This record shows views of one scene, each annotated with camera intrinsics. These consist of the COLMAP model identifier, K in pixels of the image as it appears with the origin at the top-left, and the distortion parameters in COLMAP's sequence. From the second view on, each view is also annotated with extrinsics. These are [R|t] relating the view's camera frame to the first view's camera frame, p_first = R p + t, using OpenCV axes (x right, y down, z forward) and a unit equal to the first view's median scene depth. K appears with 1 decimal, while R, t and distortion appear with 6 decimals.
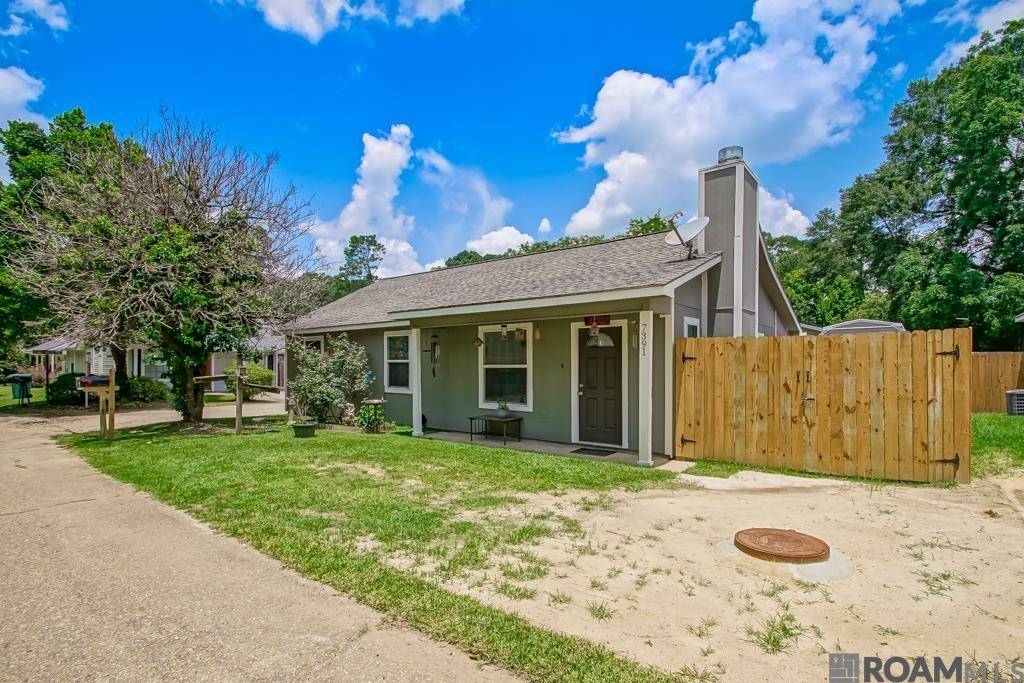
lens RADIAL K [[466.2, 0, 511.8], [0, 466.2, 354.1], [0, 0, 1]] dist [-0.001529, -0.001048]
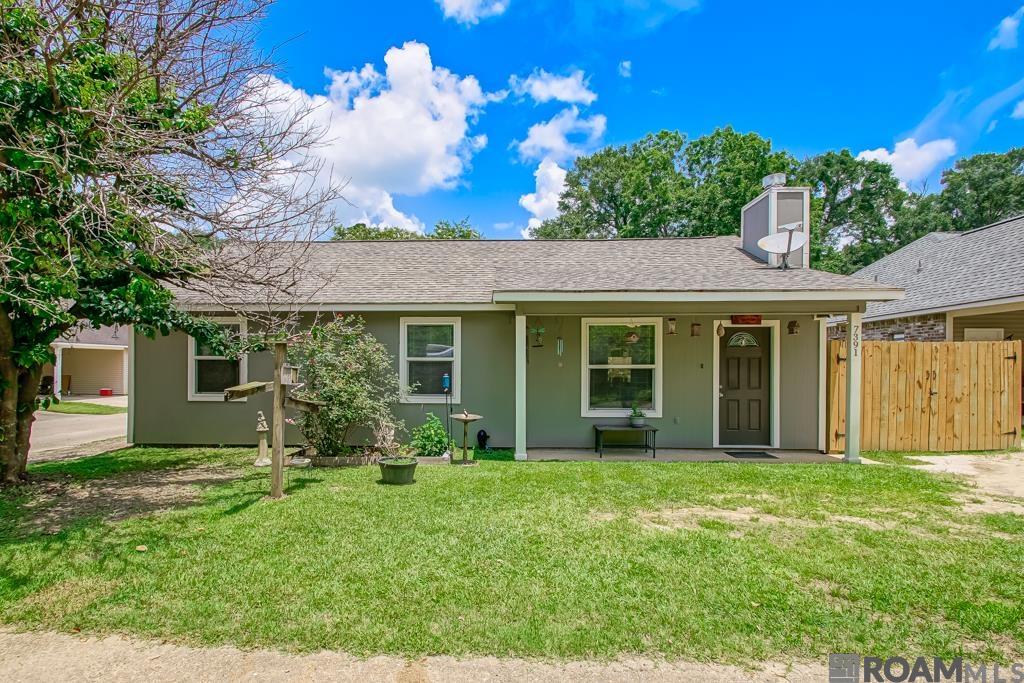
lens RADIAL K [[466.2, 0, 511.8], [0, 466.2, 354.1], [0, 0, 1]] dist [-0.001529, -0.001048]
pose [[0.826150, 0.017080, 0.563191, -0.744325], [-0.015266, 0.999852, -0.007929, 0.014761], [-0.563243, -0.002047, 0.826289, 0.454410]]
